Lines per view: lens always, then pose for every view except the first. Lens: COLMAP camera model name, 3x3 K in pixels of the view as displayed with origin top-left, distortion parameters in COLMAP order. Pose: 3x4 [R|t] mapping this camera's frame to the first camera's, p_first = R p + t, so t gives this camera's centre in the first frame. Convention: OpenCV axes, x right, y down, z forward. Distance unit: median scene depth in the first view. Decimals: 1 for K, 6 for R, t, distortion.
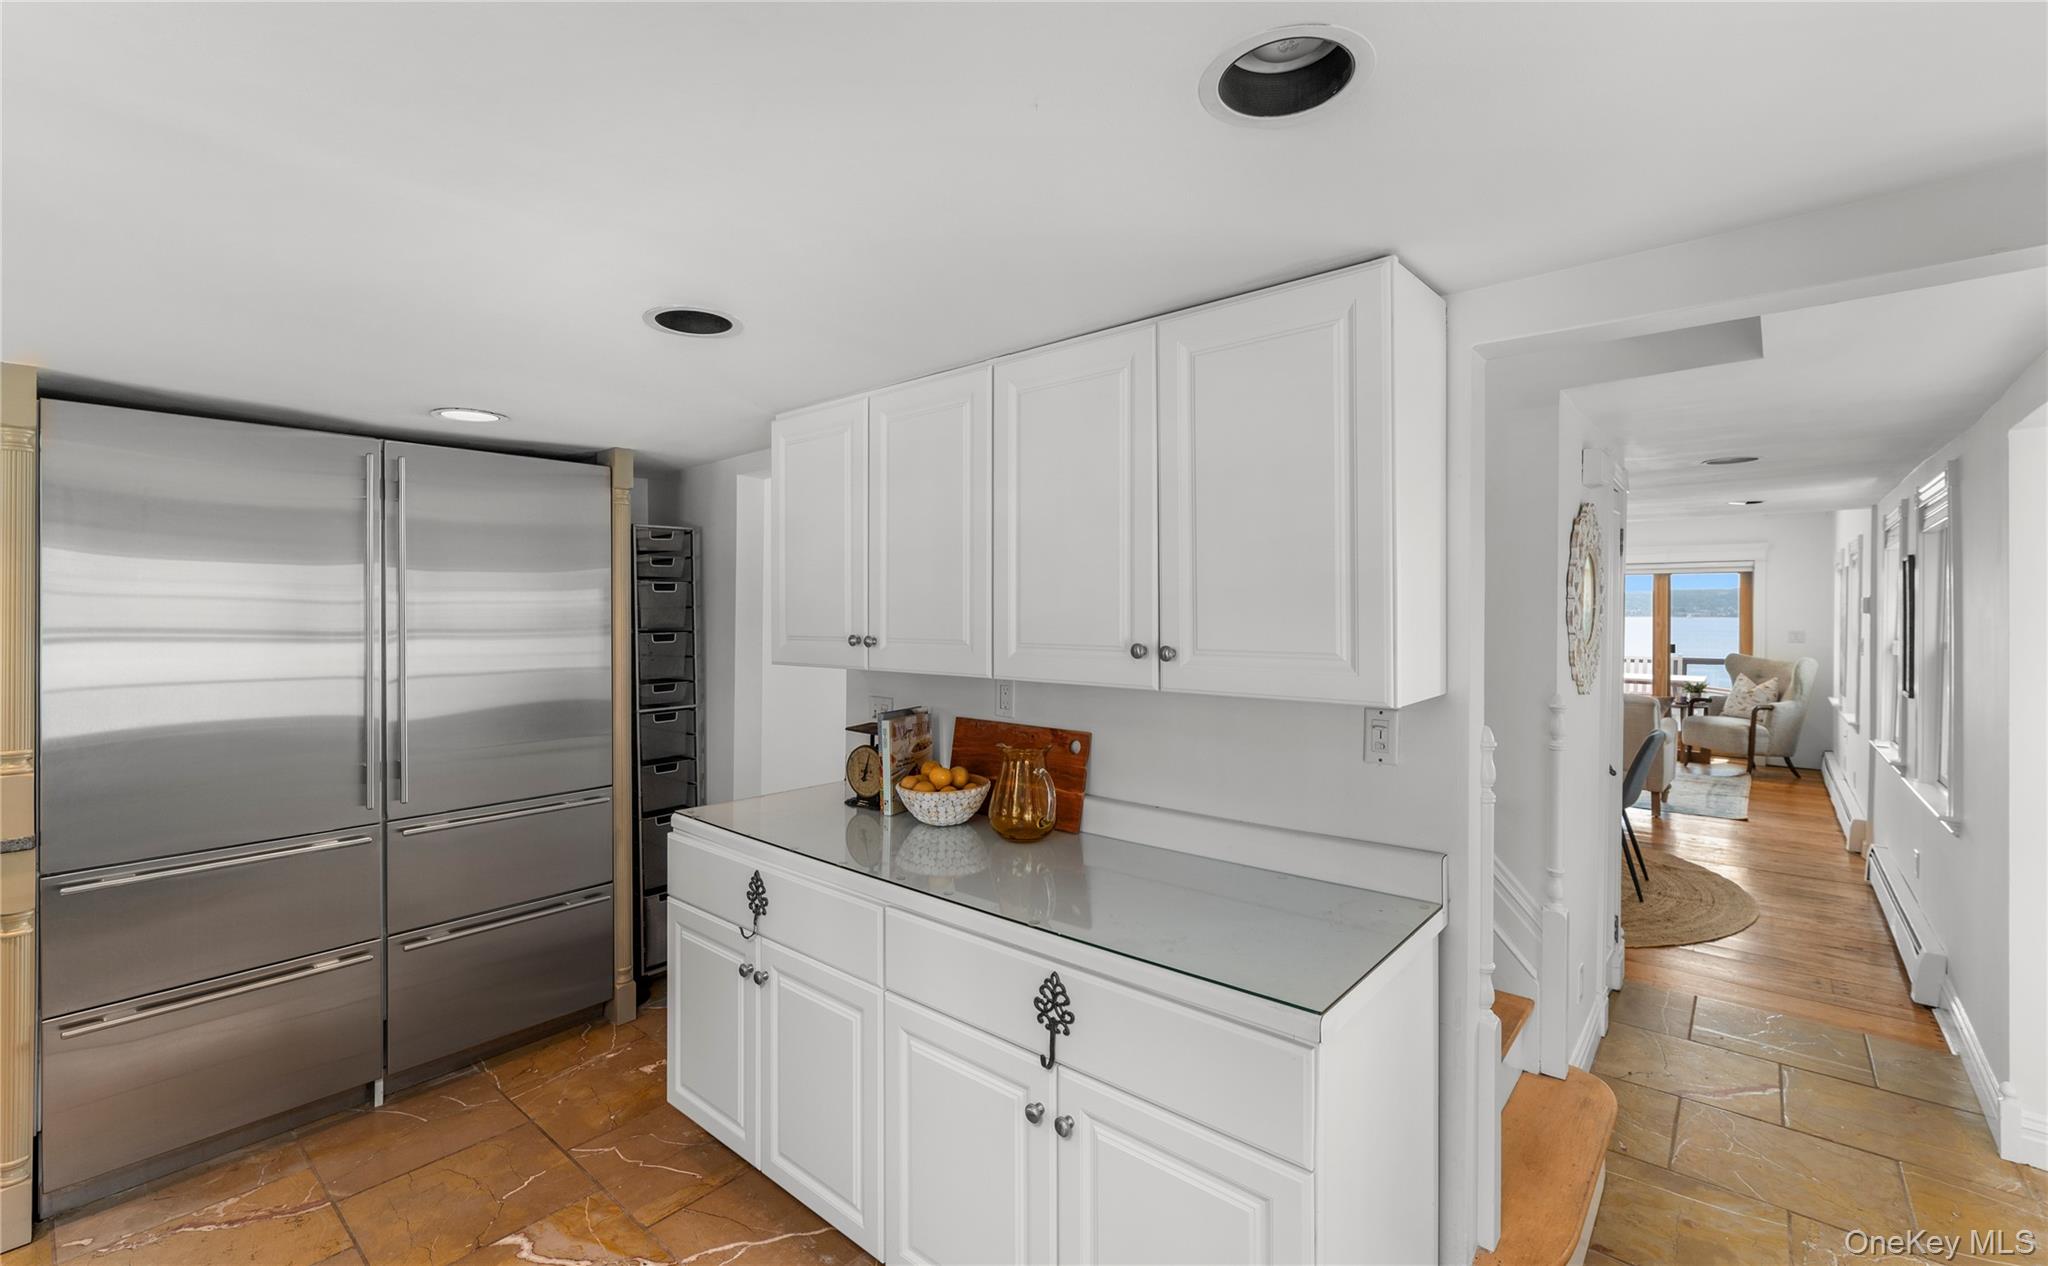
lens RADIAL K [[866.0, 0, 1027.8], [0, 866.0, 622.2], [0, 0, 1]] dist [0.003761, 0.000440]
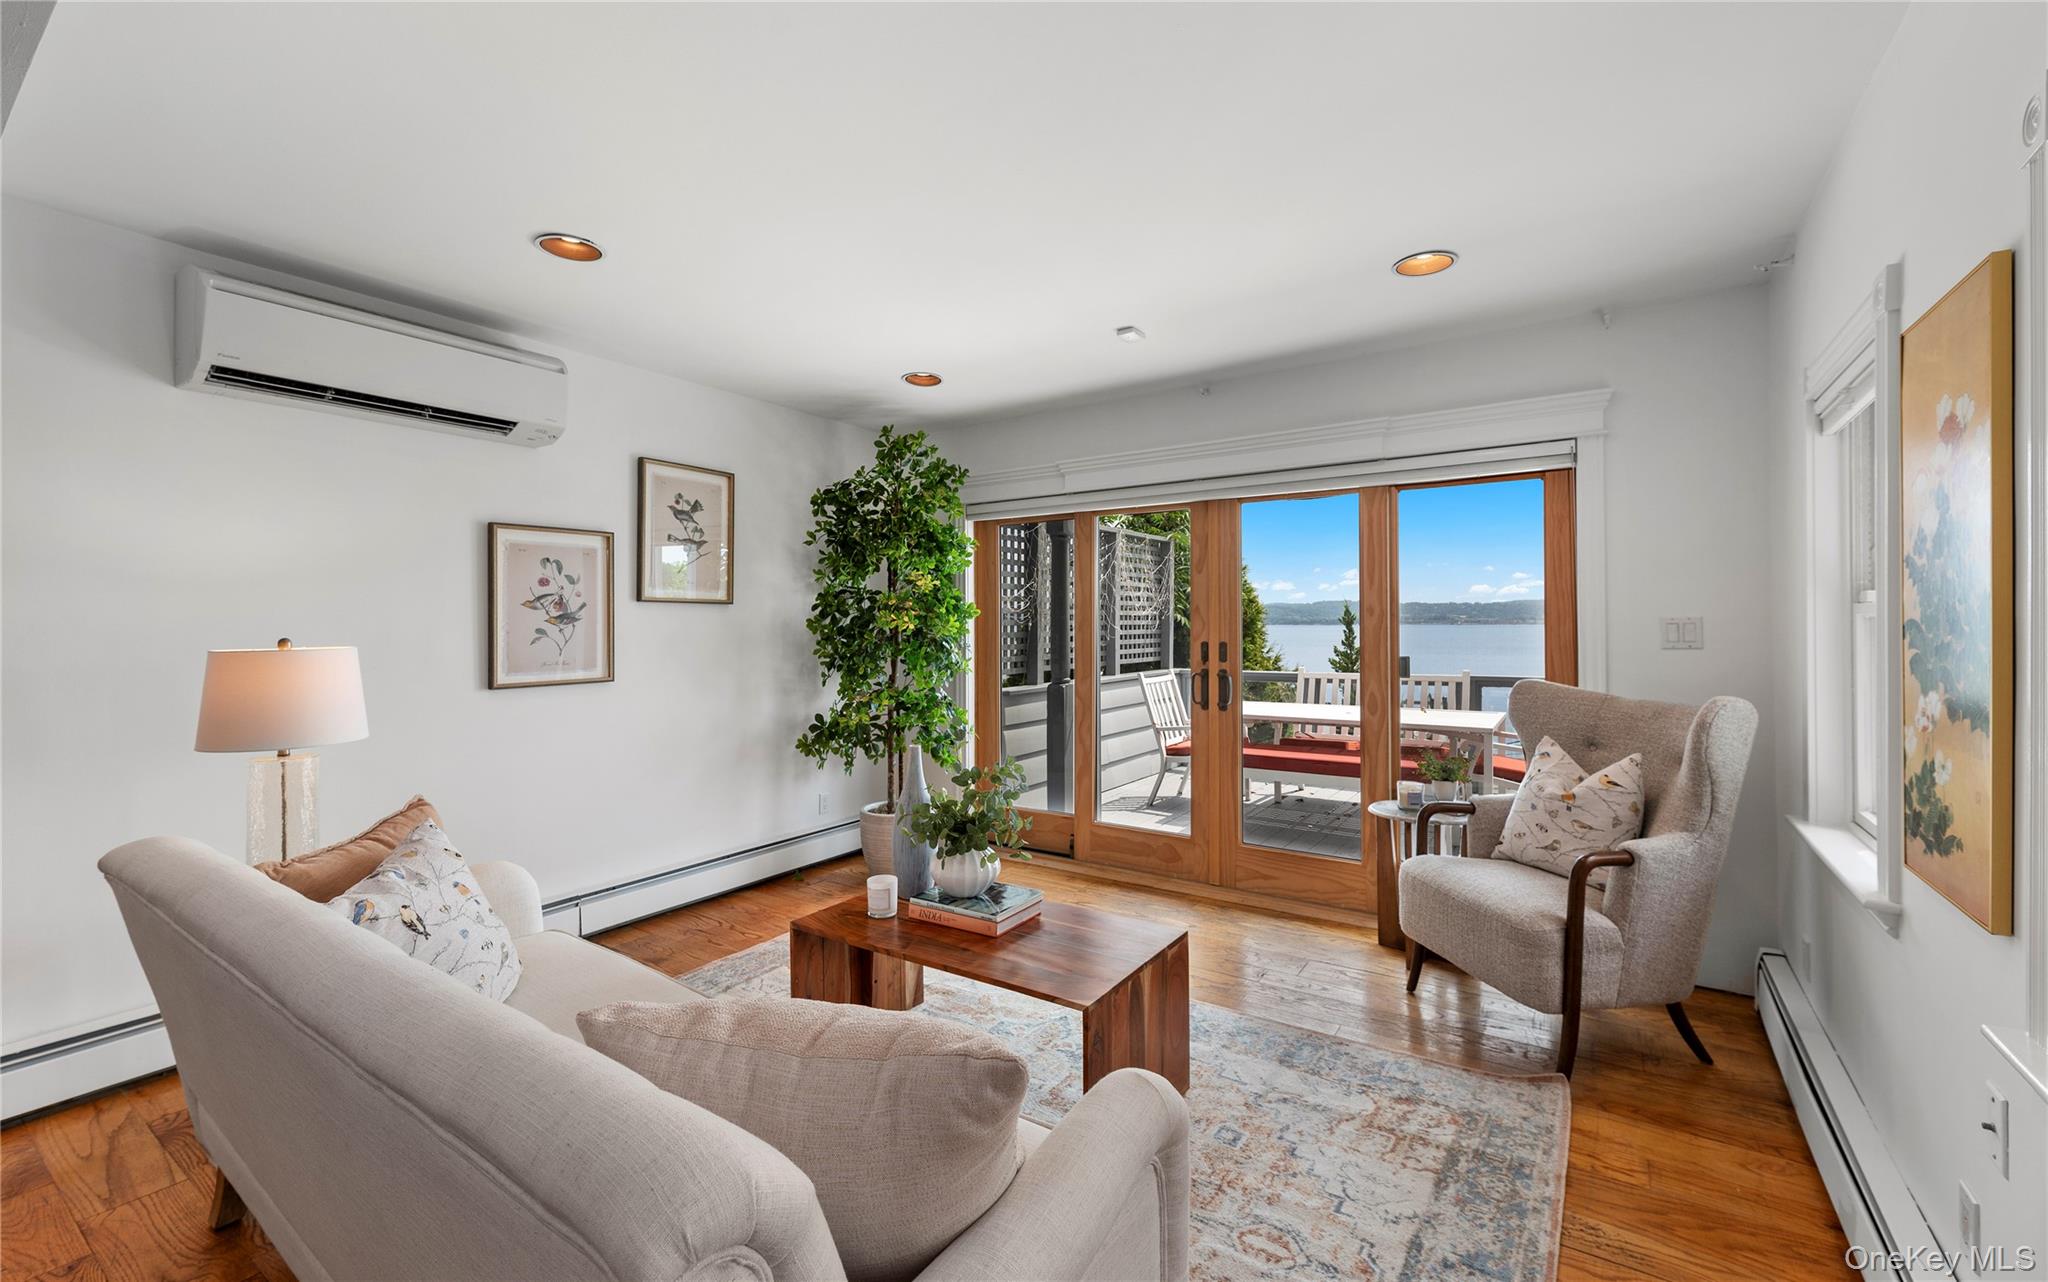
lens RADIAL K [[850.2, 0, 1023.2], [0, 850.2, 622.0], [0, 0, 1]] dist [-0.001899, -0.000187]
pose [[0.994604, -0.001553, 0.103731, 0.142966], [0.003032, 0.999896, -0.014103, 0.004011], [-0.103699, 0.014341, 0.994505, 0.168721]]
